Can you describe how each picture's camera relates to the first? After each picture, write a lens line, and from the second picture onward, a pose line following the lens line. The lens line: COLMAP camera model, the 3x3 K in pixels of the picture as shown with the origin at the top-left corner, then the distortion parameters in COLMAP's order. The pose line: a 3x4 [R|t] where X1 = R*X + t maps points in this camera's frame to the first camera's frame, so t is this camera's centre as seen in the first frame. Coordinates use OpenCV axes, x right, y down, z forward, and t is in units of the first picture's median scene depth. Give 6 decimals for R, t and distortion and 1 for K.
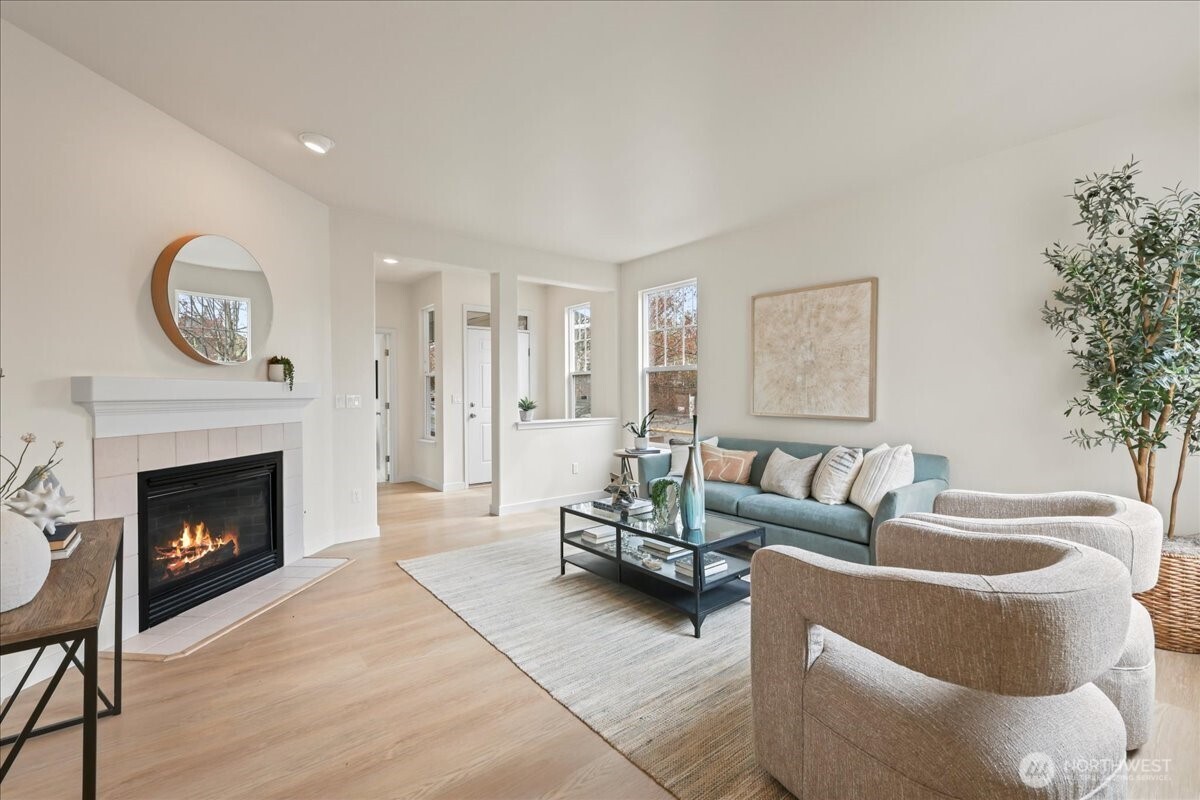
lens RADIAL K [[527.4, 0, 573.7], [0, 527.4, 397.5], [0, 0, 1]] dist [0.001672, -0.000232]
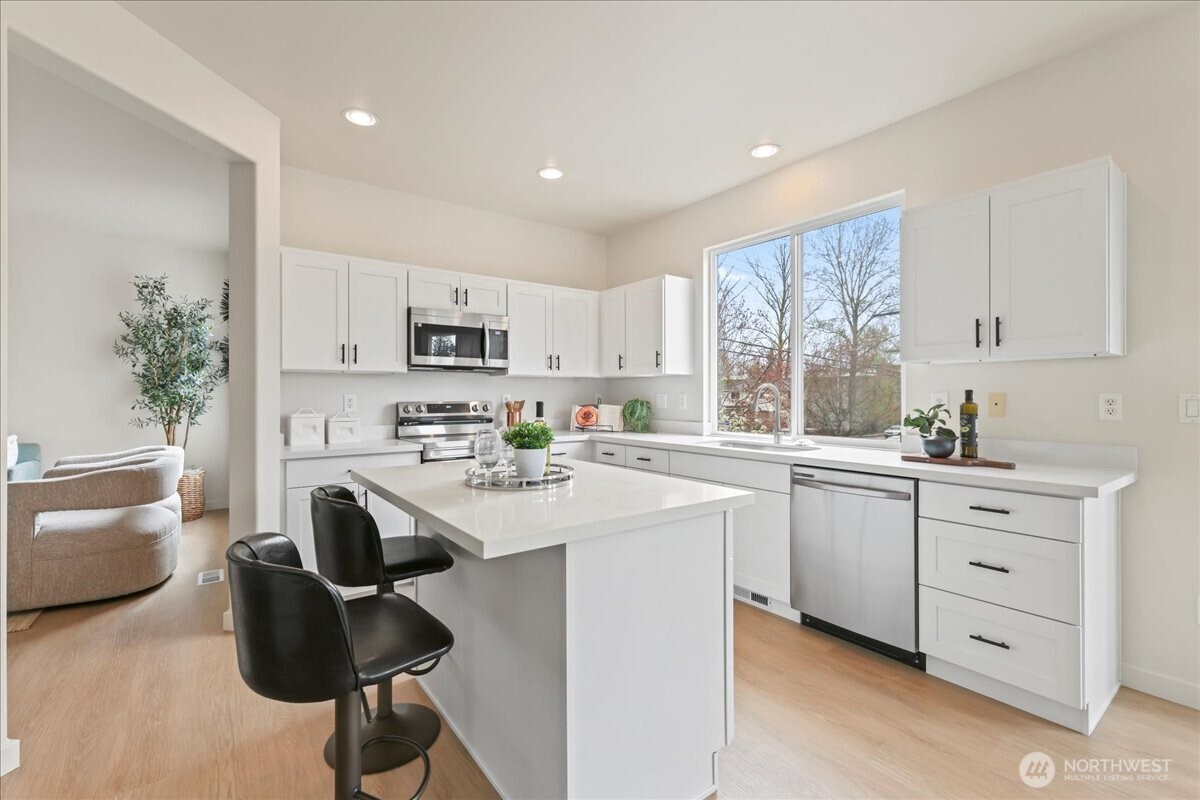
lens RADIAL K [[527.4, 0, 614.6], [0, 527.4, 396.0], [0, 0, 1]] dist [0.001672, -0.000232]
pose [[0.014057, 0.006989, 0.999877, -0.846242], [0.008797, 0.999936, -0.007113, 0.016877], [-0.999863, 0.008895, 0.013995, -0.665952]]
